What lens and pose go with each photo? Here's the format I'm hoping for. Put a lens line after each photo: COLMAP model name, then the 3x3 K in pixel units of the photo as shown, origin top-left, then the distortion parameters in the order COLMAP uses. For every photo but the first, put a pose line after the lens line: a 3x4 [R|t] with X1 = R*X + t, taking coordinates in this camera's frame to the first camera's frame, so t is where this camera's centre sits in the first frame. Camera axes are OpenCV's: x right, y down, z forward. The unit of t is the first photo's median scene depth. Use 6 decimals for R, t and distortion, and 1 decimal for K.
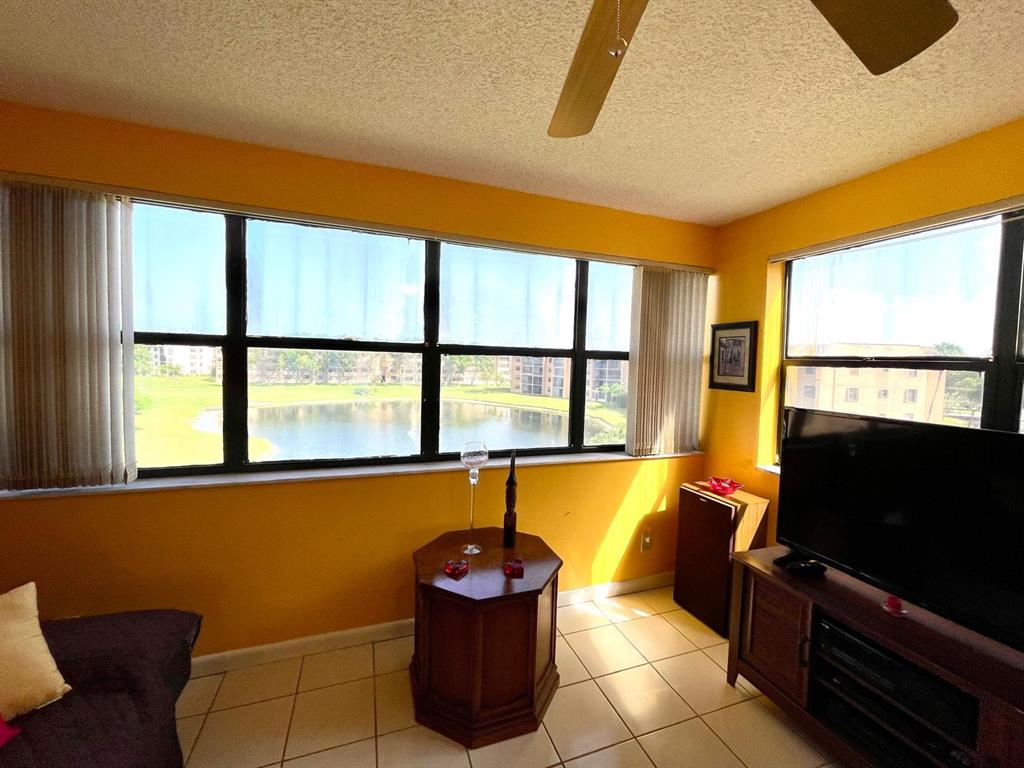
lens RADIAL K [[414.5, 0, 514.6], [0, 414.5, 383.0], [0, 0, 1]] dist [0.002747, 0.000149]
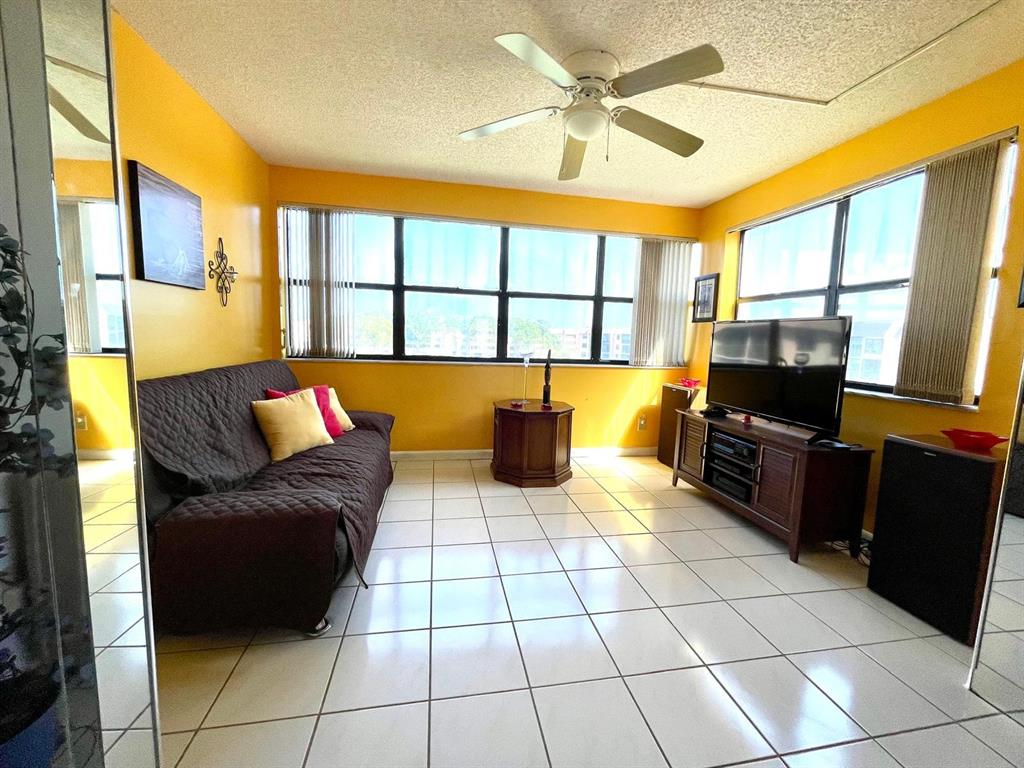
lens RADIAL K [[414.5, 0, 516.0], [0, 414.5, 383.8], [0, 0, 1]] dist [0.002747, 0.000149]
pose [[0.987721, 0.019702, -0.154978, 0.105421], [-0.011645, 0.998541, 0.052724, 0.177294], [0.155791, -0.050272, 0.986510, -0.602816]]
